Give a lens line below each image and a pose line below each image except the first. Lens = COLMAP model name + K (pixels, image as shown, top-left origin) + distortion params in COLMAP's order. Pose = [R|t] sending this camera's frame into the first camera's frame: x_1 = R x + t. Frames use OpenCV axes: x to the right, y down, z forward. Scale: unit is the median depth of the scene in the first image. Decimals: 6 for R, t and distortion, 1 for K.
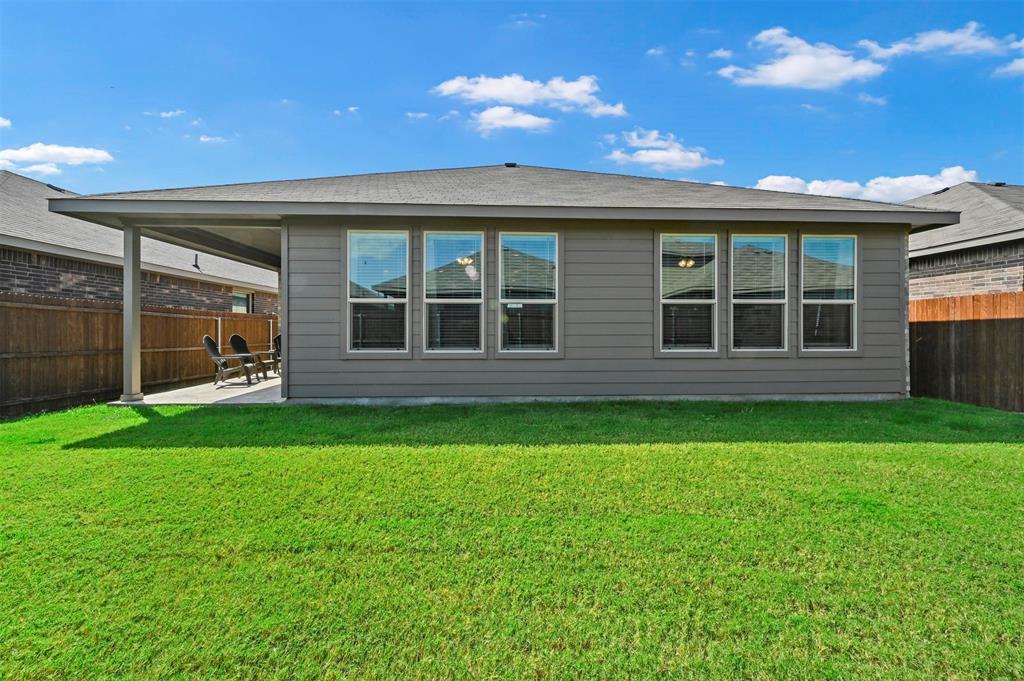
lens RADIAL K [[406.4, 0, 508.8], [0, 406.4, 330.8], [0, 0, 1]] dist [-0.000516, -0.000368]
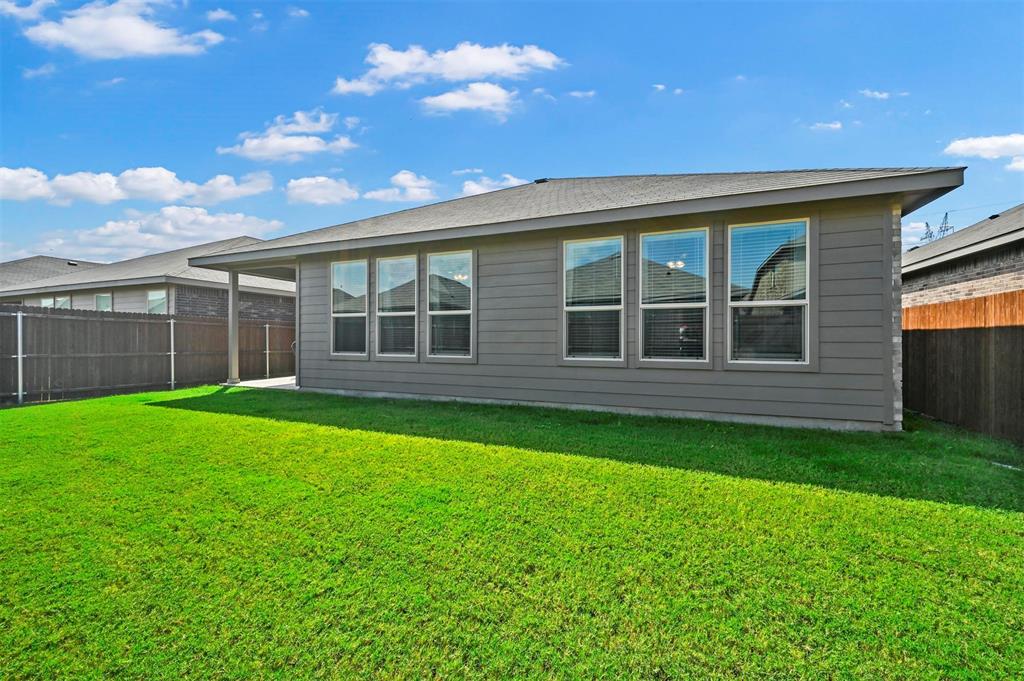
lens RADIAL K [[406.4, 0, 497.3], [0, 406.4, 338.0], [0, 0, 1]] dist [-0.000516, -0.000368]
pose [[0.905191, 0.000331, -0.425005, 0.643878], [-0.000728, 0.999999, -0.000771, -0.000708], [0.425004, 0.001007, 0.905191, 0.029478]]
